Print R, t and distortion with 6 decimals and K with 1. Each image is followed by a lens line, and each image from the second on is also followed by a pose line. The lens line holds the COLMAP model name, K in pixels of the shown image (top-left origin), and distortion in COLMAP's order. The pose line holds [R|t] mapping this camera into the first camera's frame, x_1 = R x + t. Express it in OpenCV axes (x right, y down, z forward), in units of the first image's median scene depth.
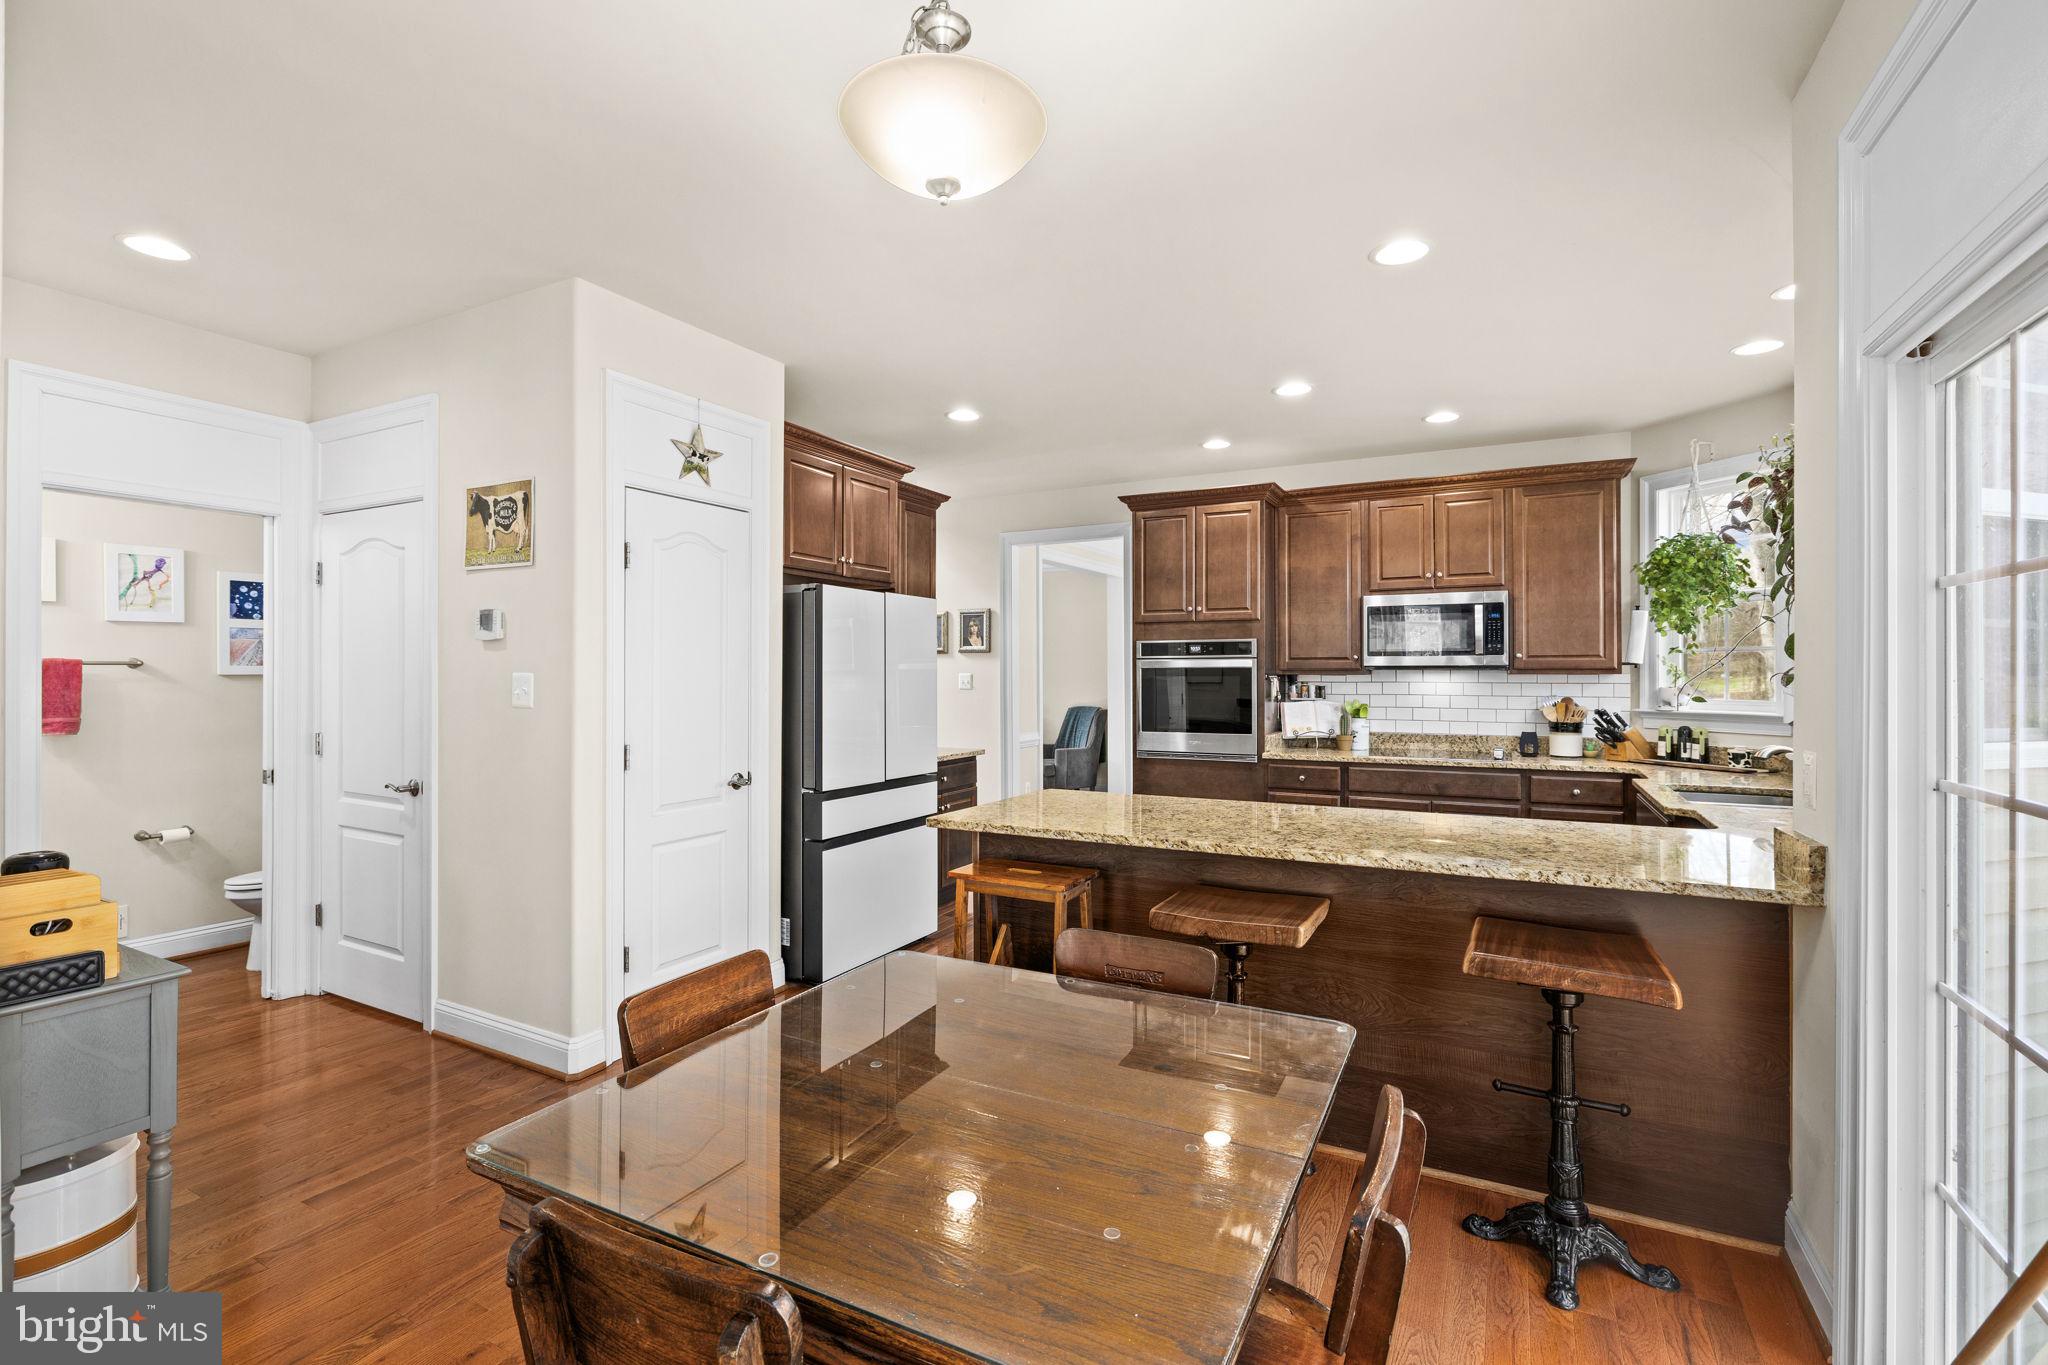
lens RADIAL K [[920.0, 0, 1023.2], [0, 920.0, 671.4], [0, 0, 1]] dist [-0.003771, 0.000119]
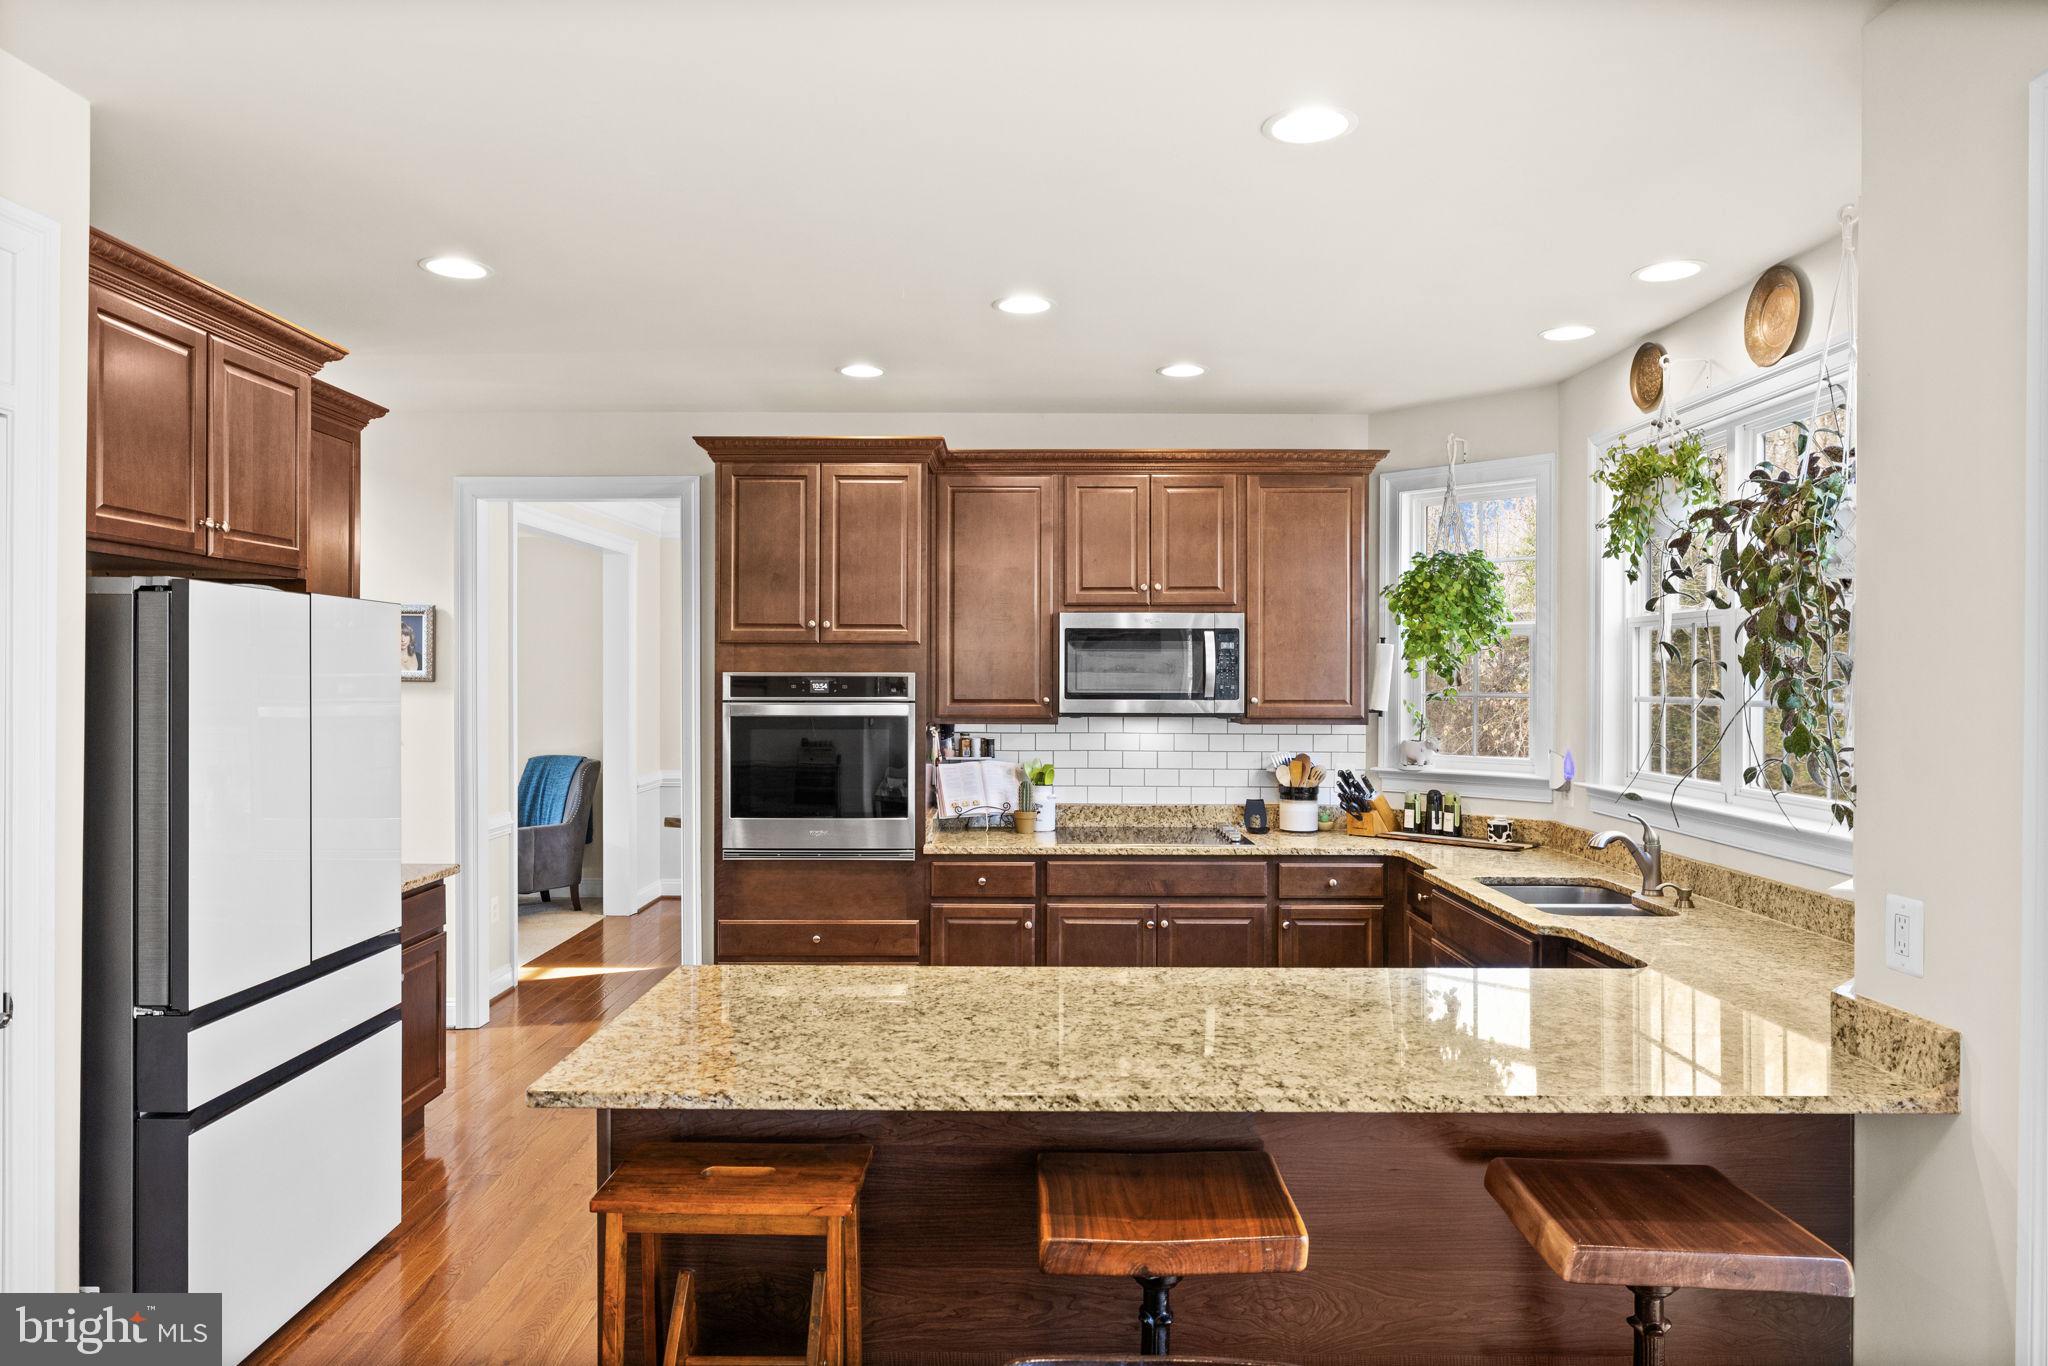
lens RADIAL K [[1279.5, 0, 1014.9], [0, 1279.5, 680.0], [0, 0, 1]] dist [-0.002274, -0.000507]
pose [[0.888456, 0.002614, 0.458954, -0.114062], [-0.005319, 0.999975, 0.004600, -0.038503], [-0.458930, -0.006528, 0.888448, 0.169148]]
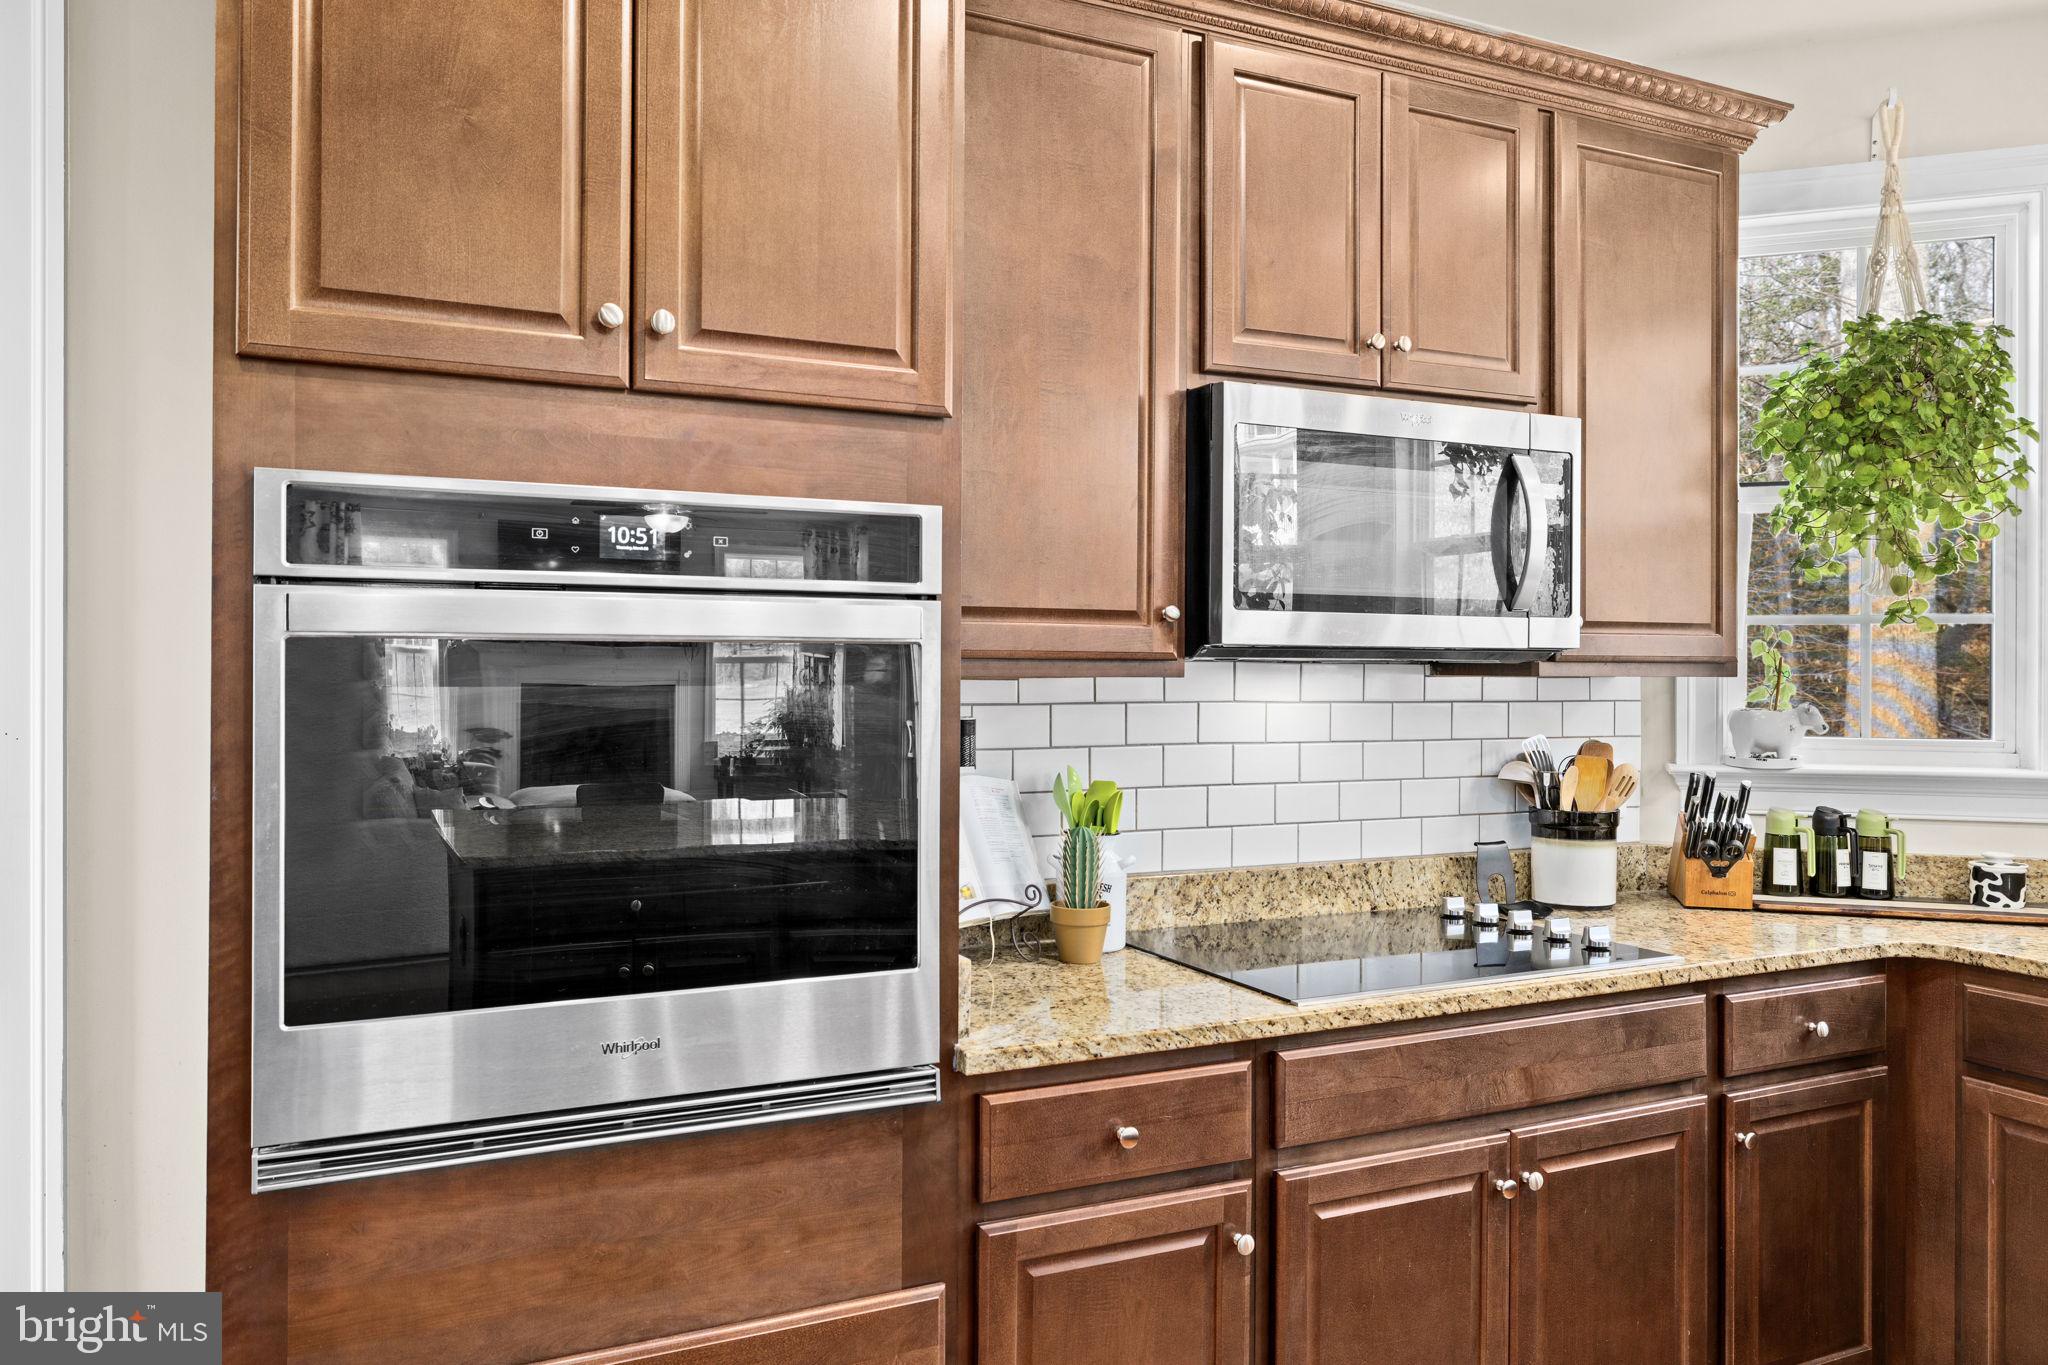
lens RADIAL K [[1457.6, 0, 1021.0], [0, 1457.6, 662.3], [0, 0, 1]] dist [-0.001654, 0.002914]
pose [[0.597777, 0.007662, 0.801626, 0.000058], [-0.007051, 0.999966, -0.004300, 0.001458], [-0.801631, -0.003082, 0.597811, 0.869086]]
